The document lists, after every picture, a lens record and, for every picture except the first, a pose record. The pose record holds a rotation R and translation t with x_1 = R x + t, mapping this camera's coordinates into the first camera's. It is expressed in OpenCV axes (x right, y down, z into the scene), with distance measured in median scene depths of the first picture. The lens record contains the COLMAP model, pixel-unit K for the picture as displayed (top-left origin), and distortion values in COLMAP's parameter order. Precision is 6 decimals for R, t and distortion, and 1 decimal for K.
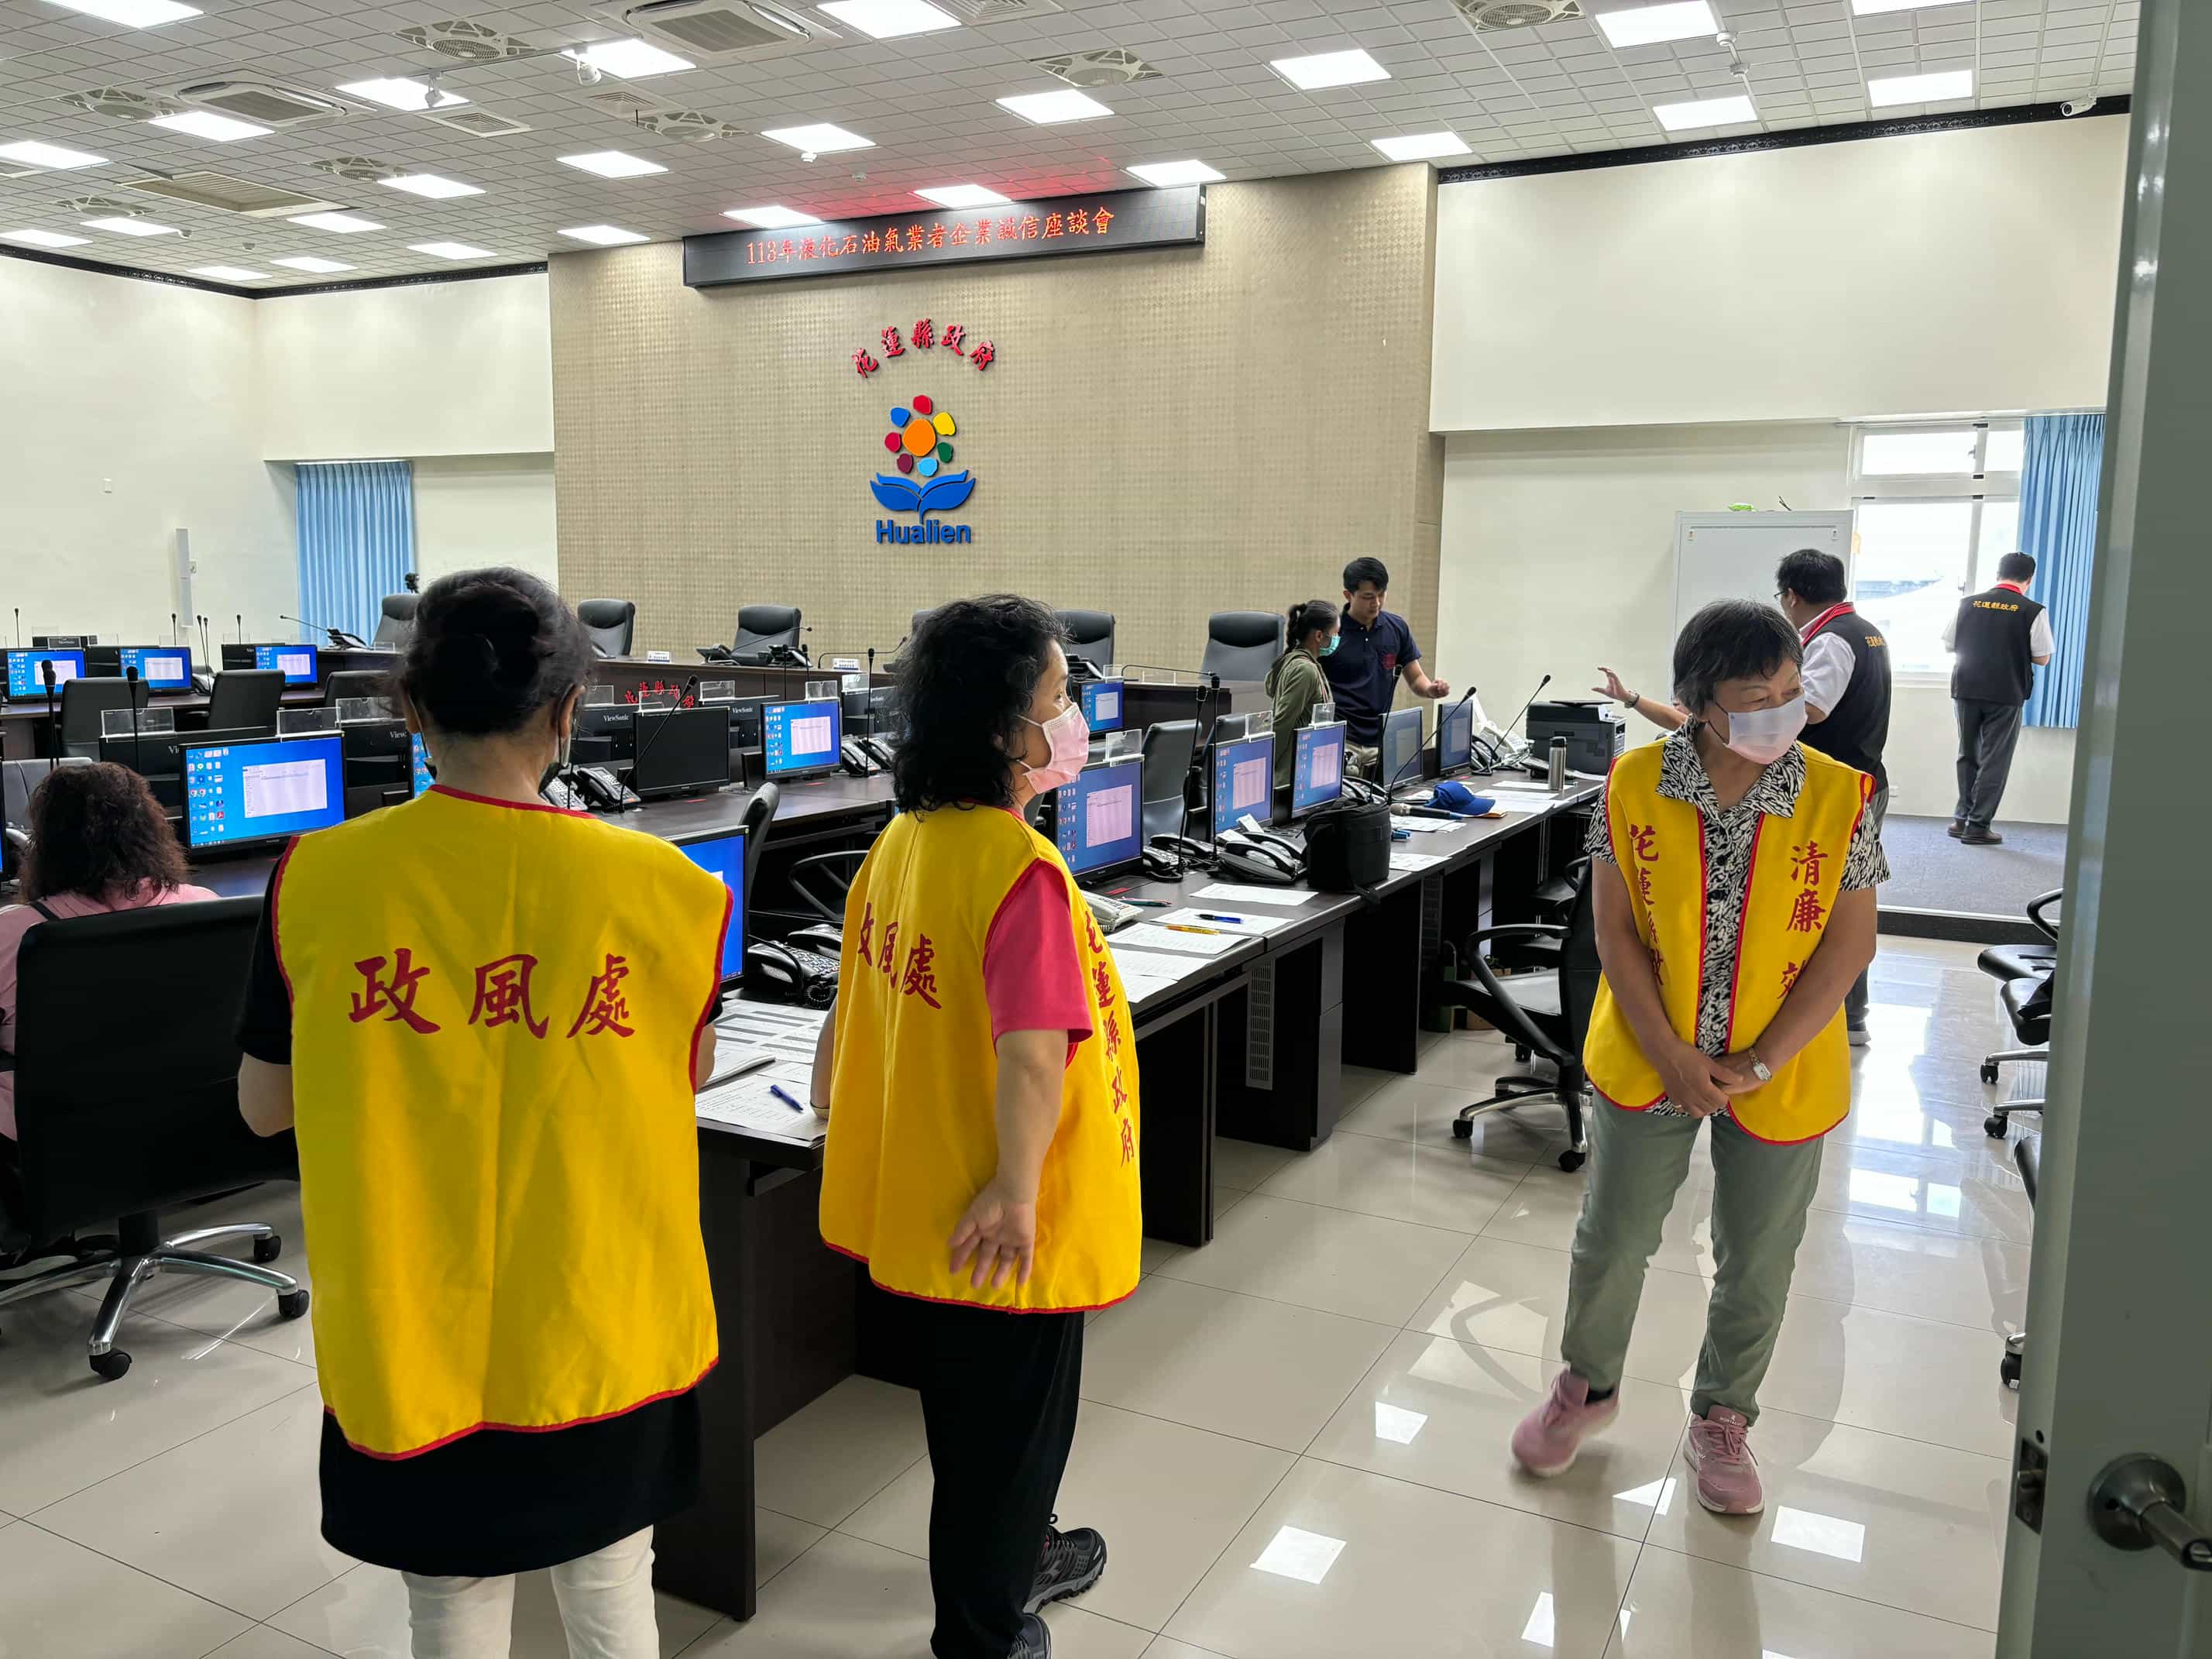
lens RADIAL K [[1662.1, 0, 1105.3], [0, 1662.1, 825.6], [0, 0, 1]] dist [0.023970, -0.022840]
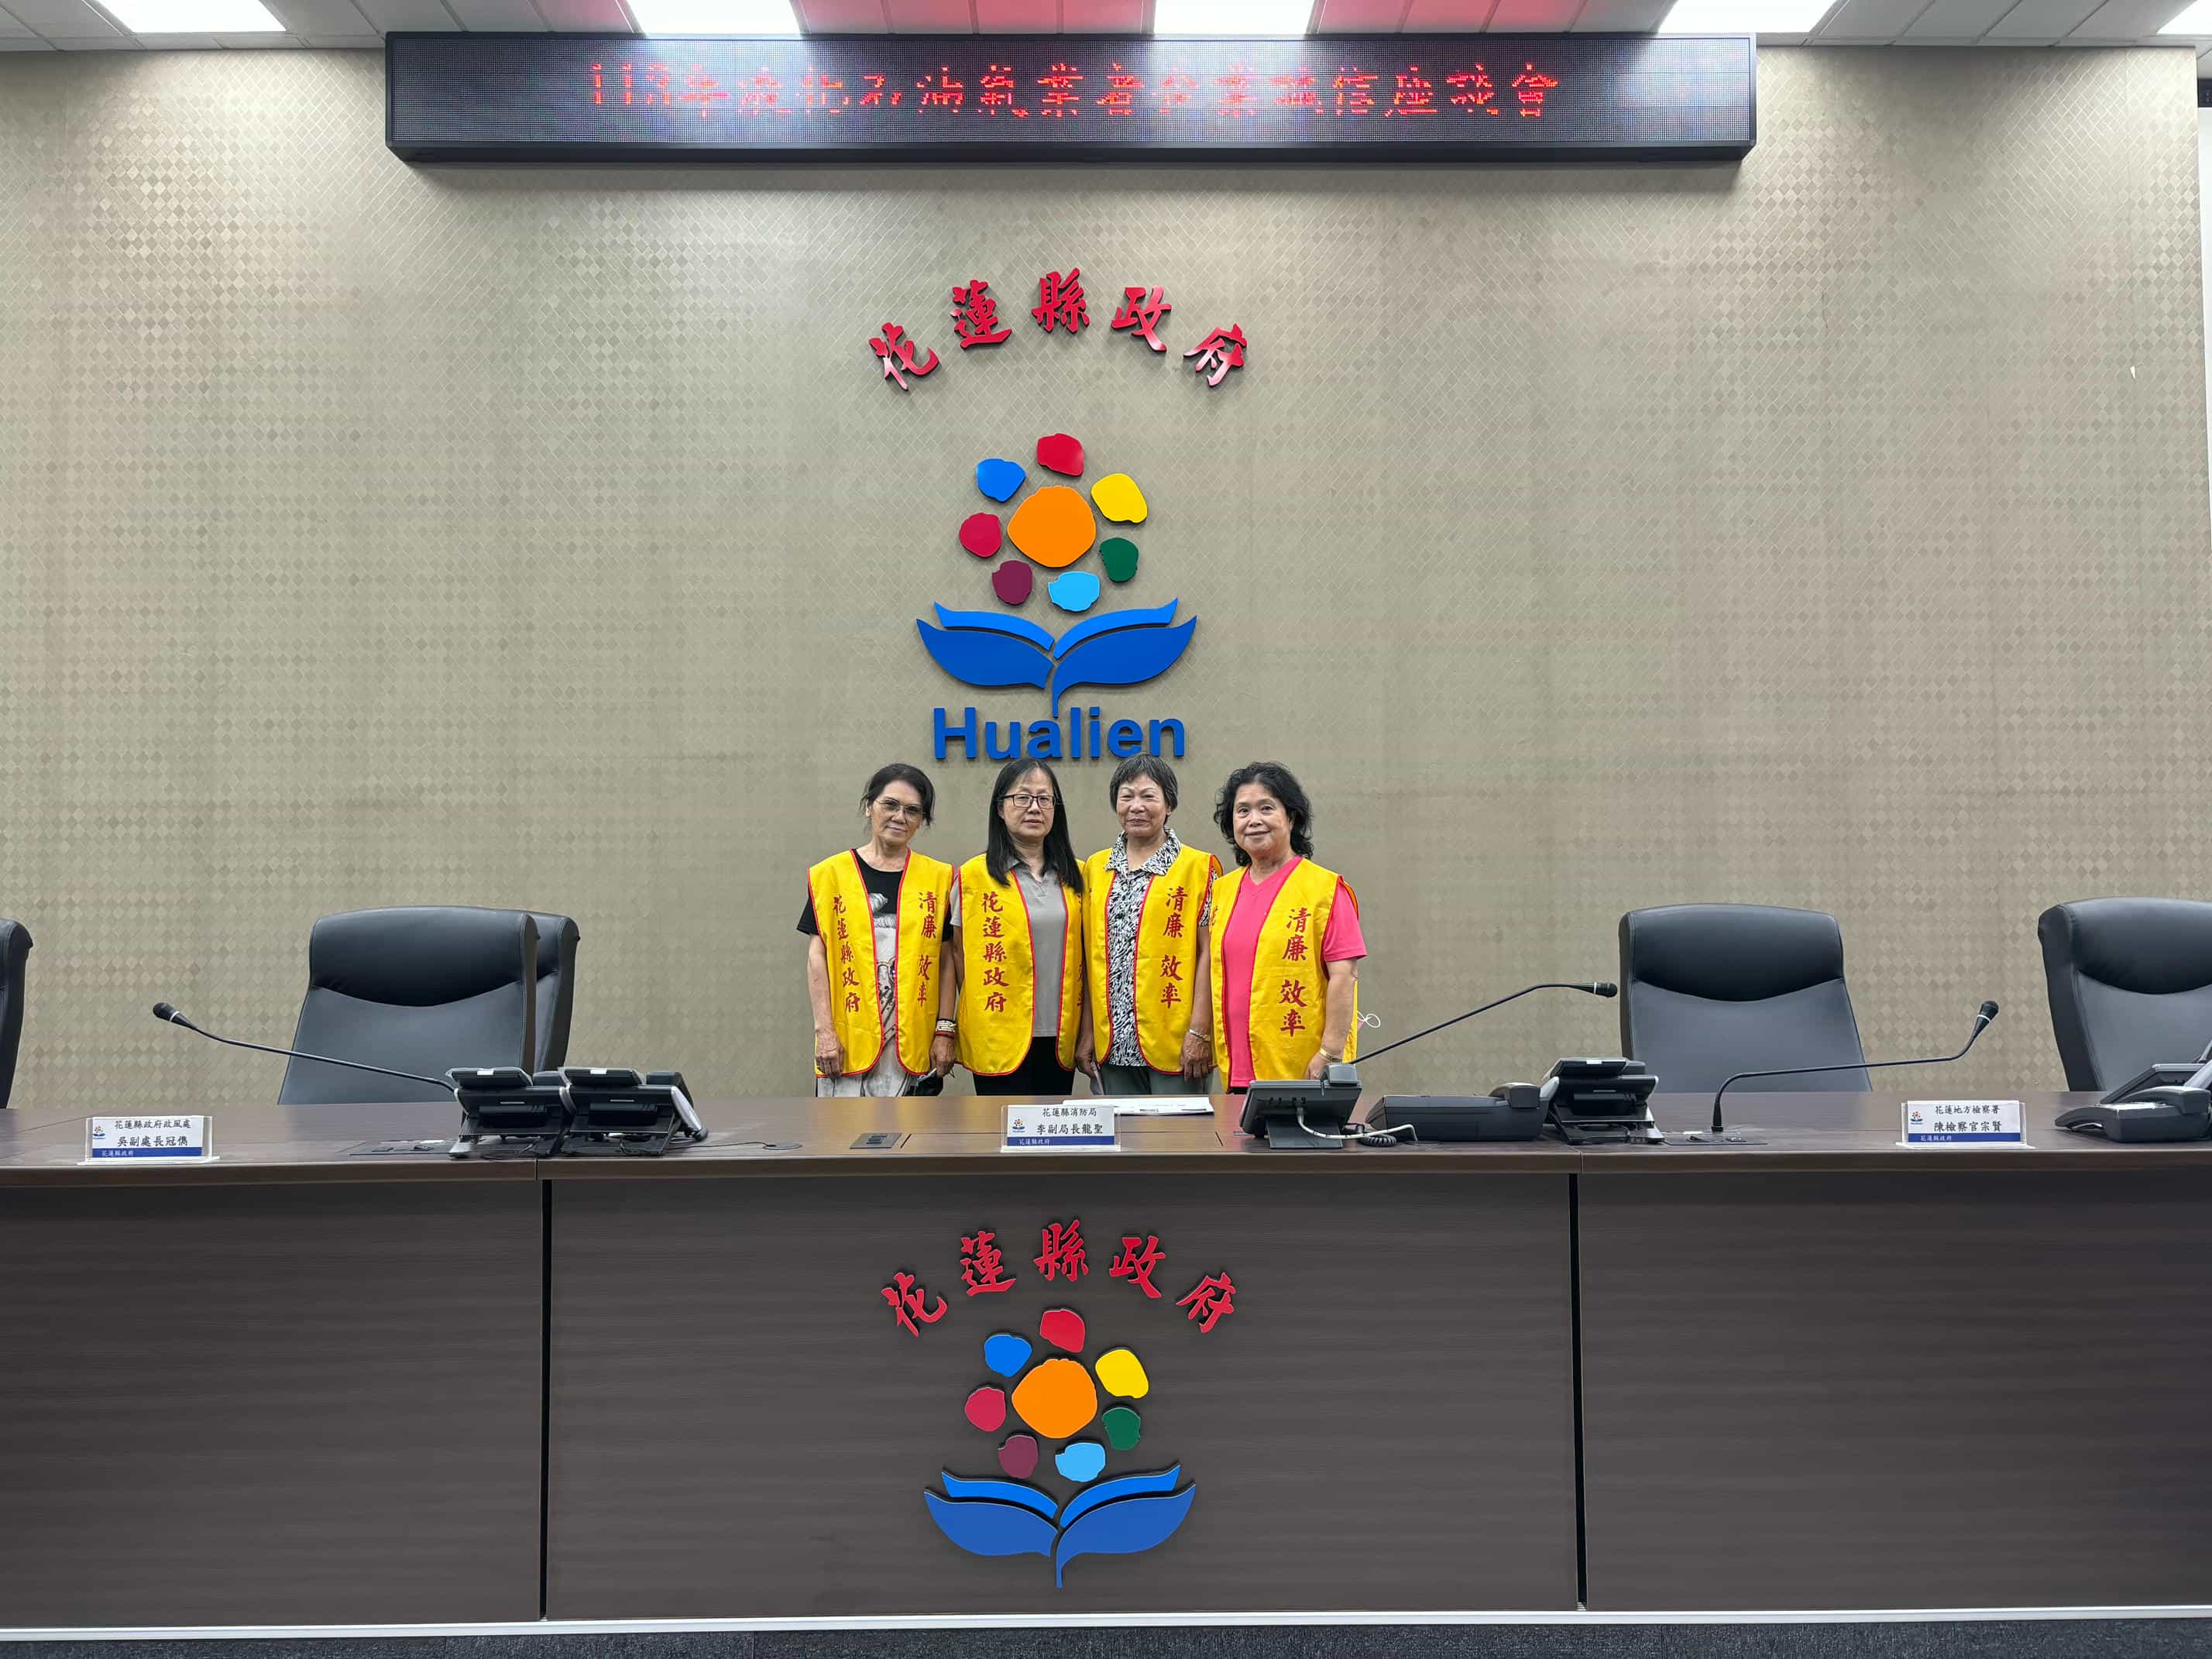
lens RADIAL K [[1662.1, 0, 1106.5], [0, 1662.1, 825.3], [0, 0, 1]] dist [0.023970, -0.022840]
pose [[0.883647, -0.002060, 0.468149, -0.306034], [0.084088, 0.984426, -0.154387, -0.085693], [-0.460540, 0.175789, 0.870058, 0.623625]]
